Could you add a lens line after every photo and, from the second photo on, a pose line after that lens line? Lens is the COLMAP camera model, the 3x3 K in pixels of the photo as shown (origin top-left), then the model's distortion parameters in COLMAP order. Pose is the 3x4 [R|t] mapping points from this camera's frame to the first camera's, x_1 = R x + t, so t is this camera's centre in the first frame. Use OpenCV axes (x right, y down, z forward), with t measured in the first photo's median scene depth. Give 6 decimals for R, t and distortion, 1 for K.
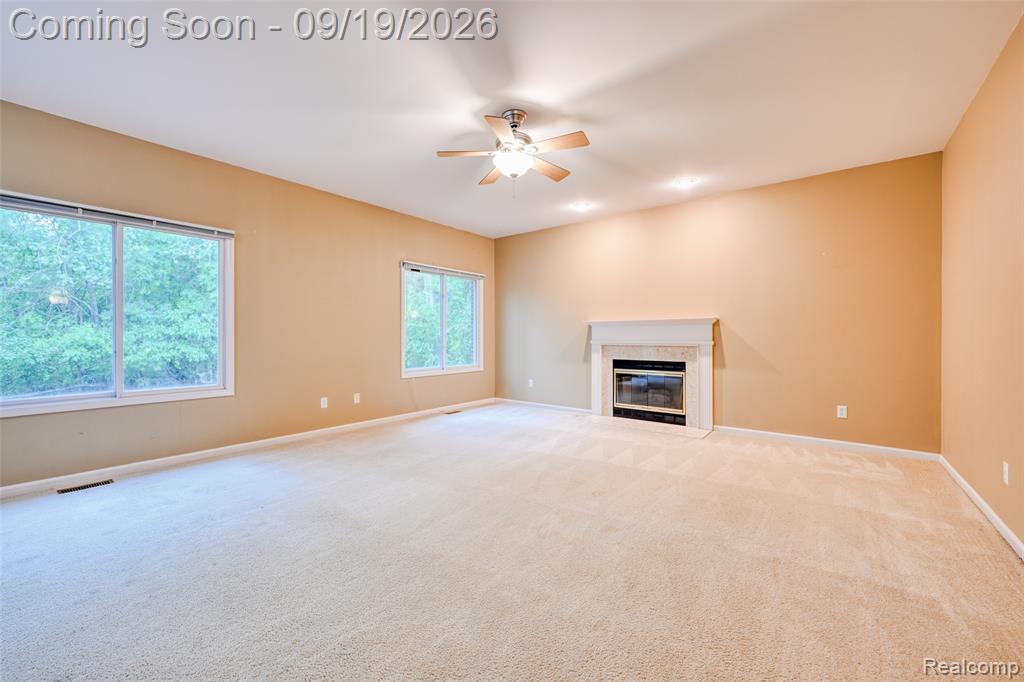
lens RADIAL K [[408.9, 0, 504.9], [0, 408.9, 340.0], [0, 0, 1]] dist [-0.001305, -0.000139]
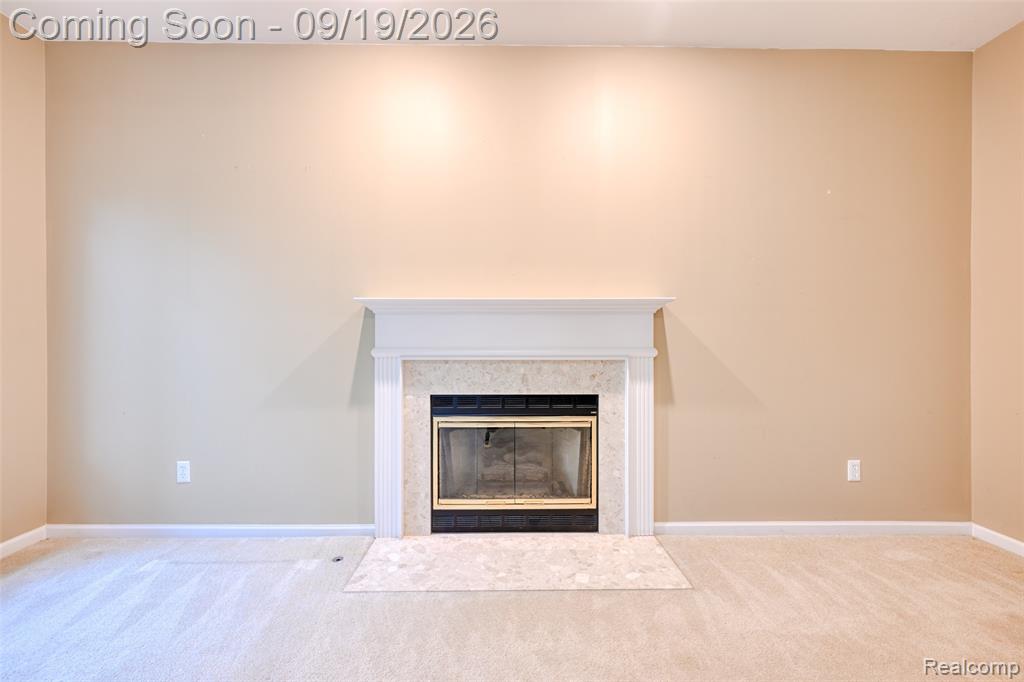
lens RADIAL K [[408.9, 0, 504.9], [0, 408.9, 340.0], [0, 0, 1]] dist [-0.001305, -0.000139]
pose [[0.769295, -0.008246, 0.638841, 0.063736], [0.004510, 0.999962, 0.007476, -0.010415], [-0.638878, -0.002870, 0.769303, 0.669531]]
